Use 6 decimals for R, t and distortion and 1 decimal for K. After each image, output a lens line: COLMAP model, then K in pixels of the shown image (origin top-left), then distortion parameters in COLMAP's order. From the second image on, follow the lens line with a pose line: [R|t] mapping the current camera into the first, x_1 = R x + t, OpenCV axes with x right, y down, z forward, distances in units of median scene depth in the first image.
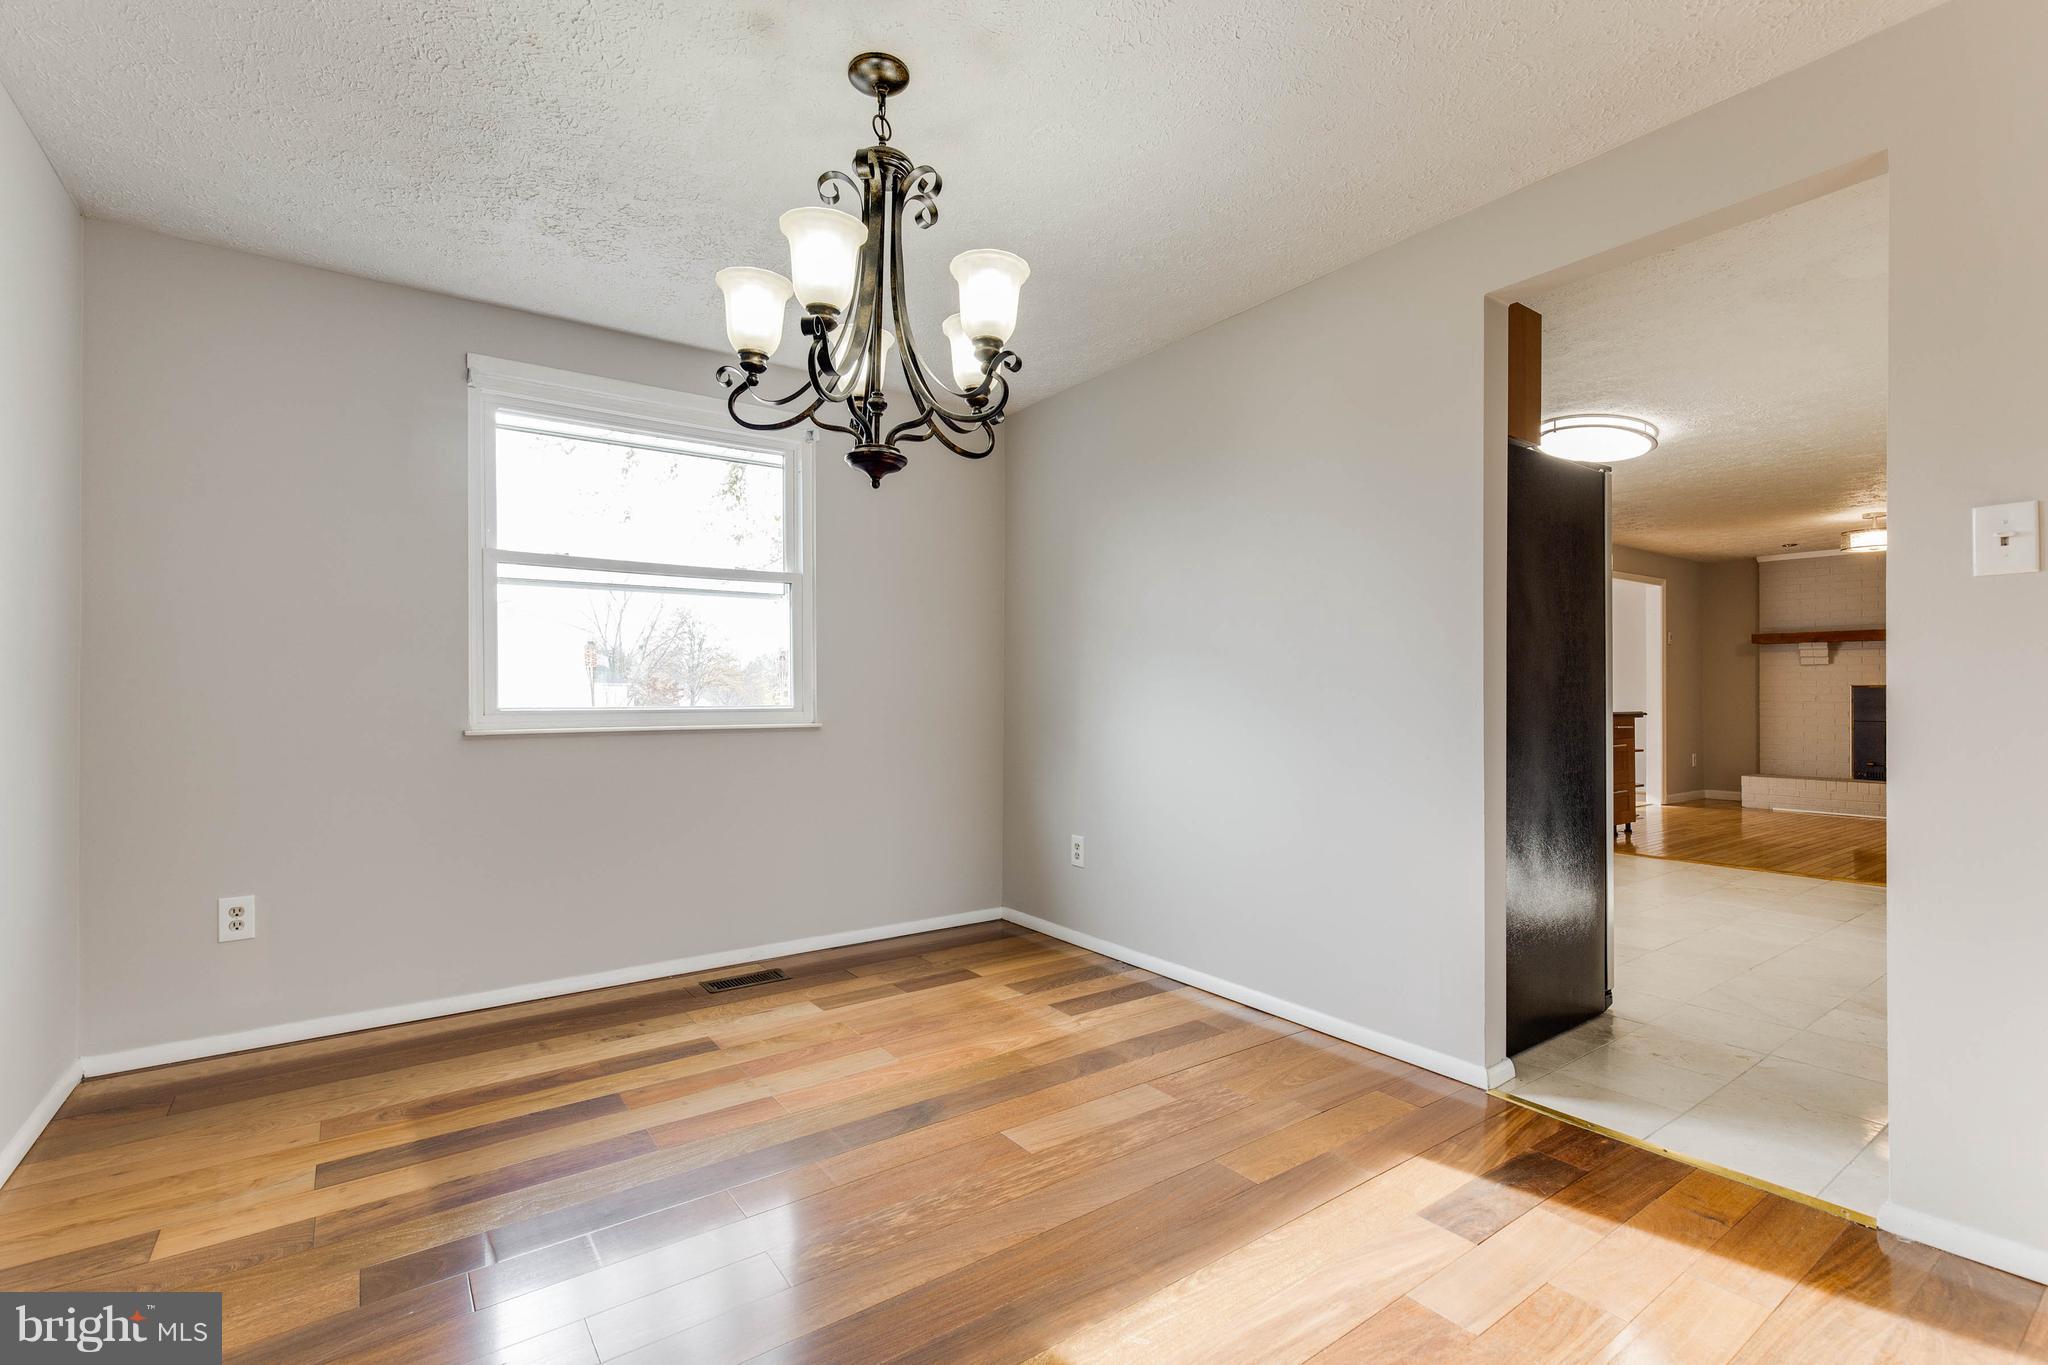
lens RADIAL K [[937.5, 0, 1015.2], [0, 937.5, 682.0], [0, 0, 1]] dist [0.003406, -0.001012]
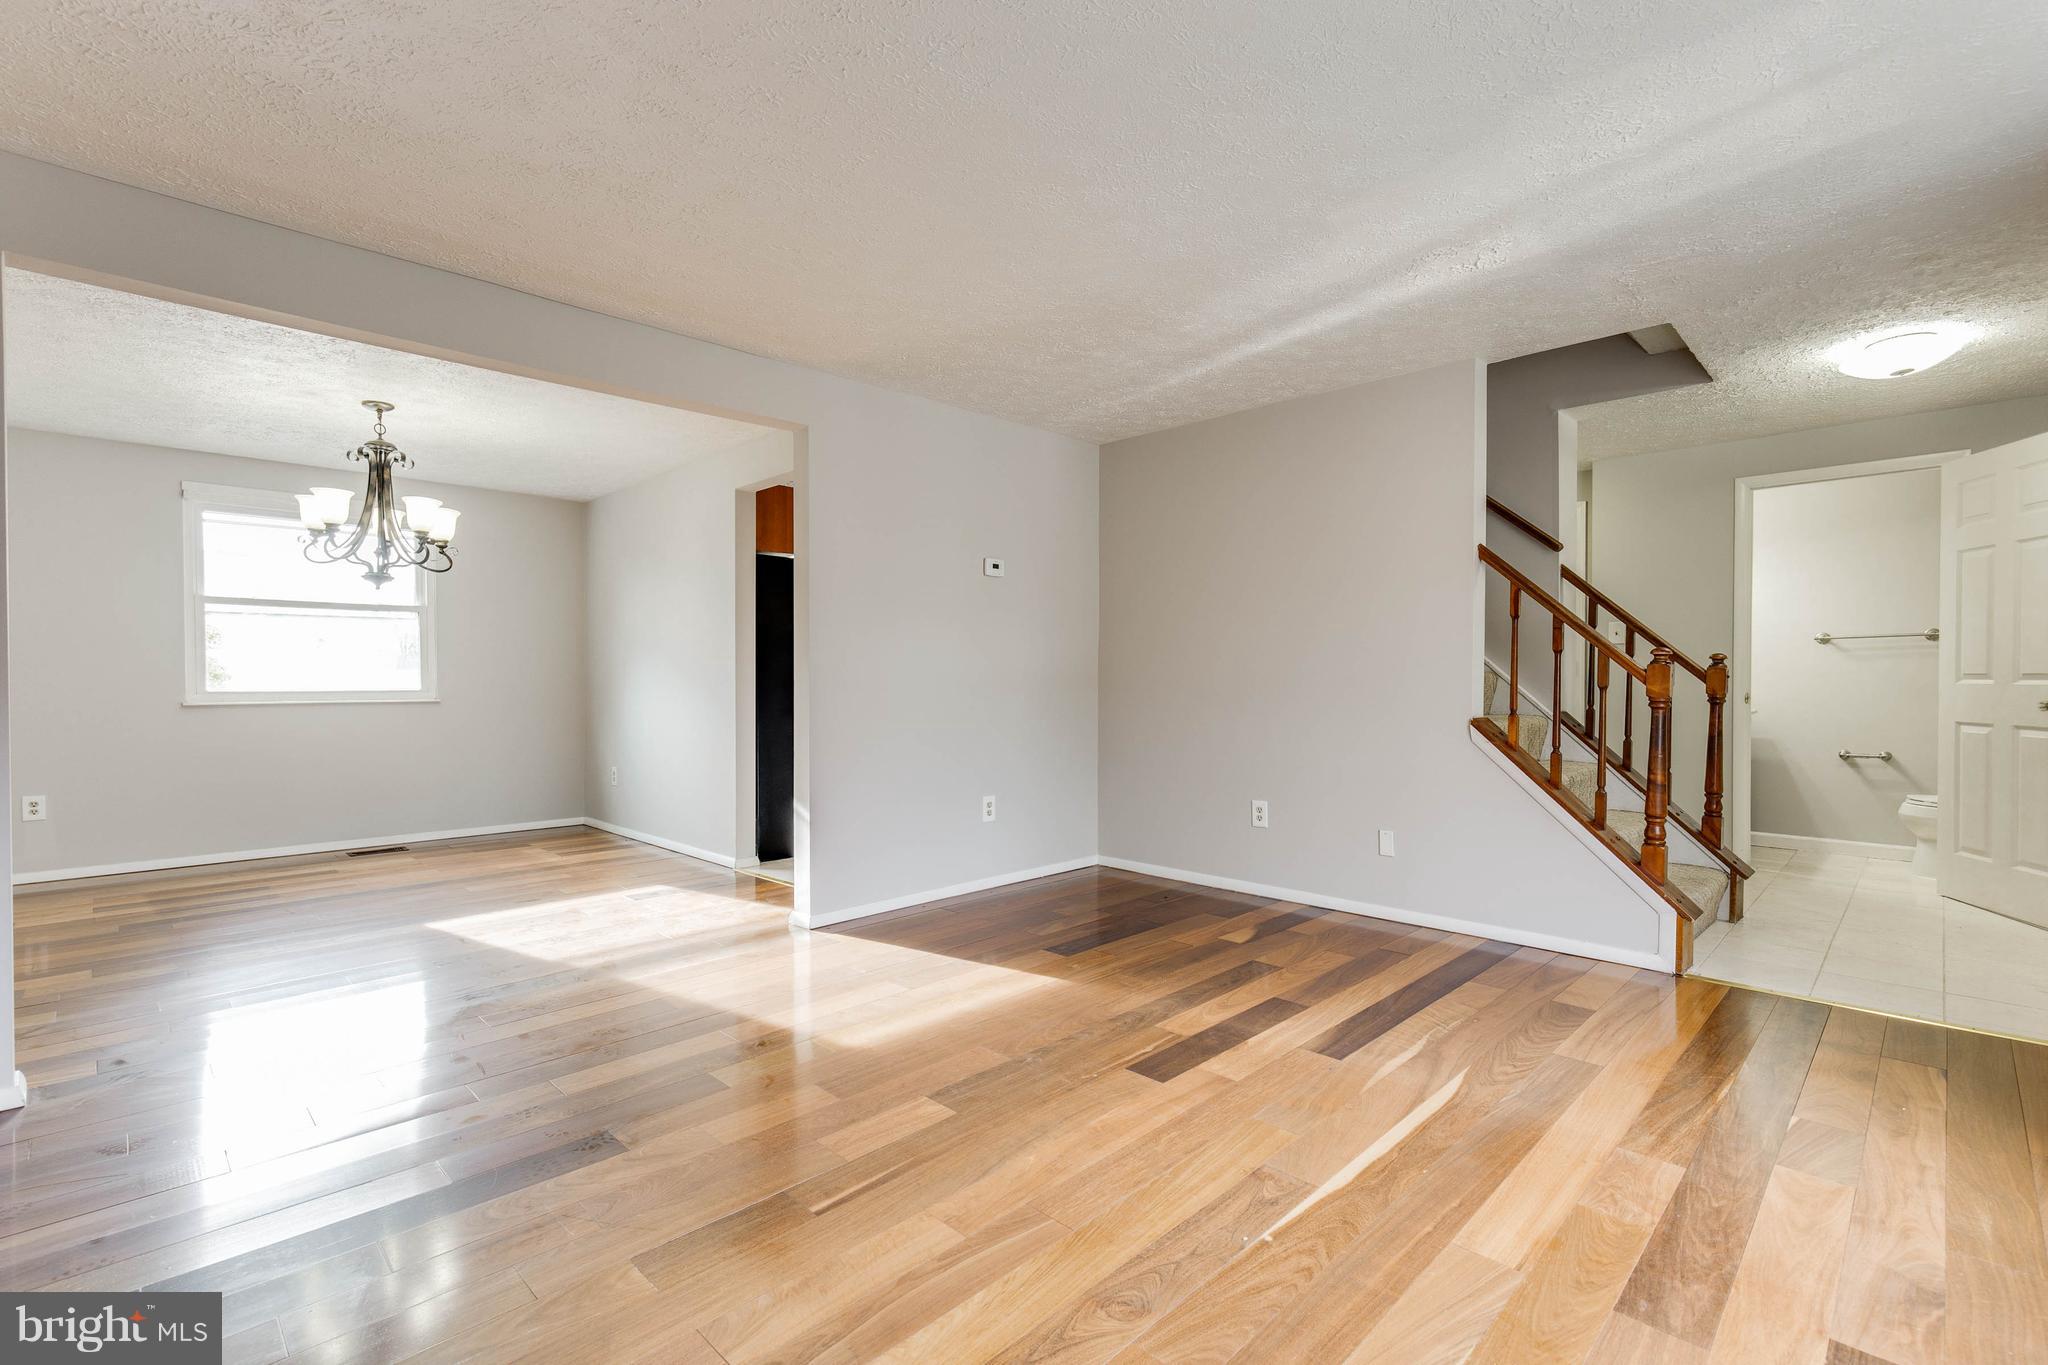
lens RADIAL K [[937.5, 0, 1026.0], [0, 937.5, 682.4], [0, 0, 1]] dist [0.003406, -0.001012]
pose [[0.985391, -0.000842, 0.170303, 0.629739], [-0.001426, 0.999912, 0.013192, -0.009955], [-0.170299, -0.013242, 0.985303, -0.937546]]
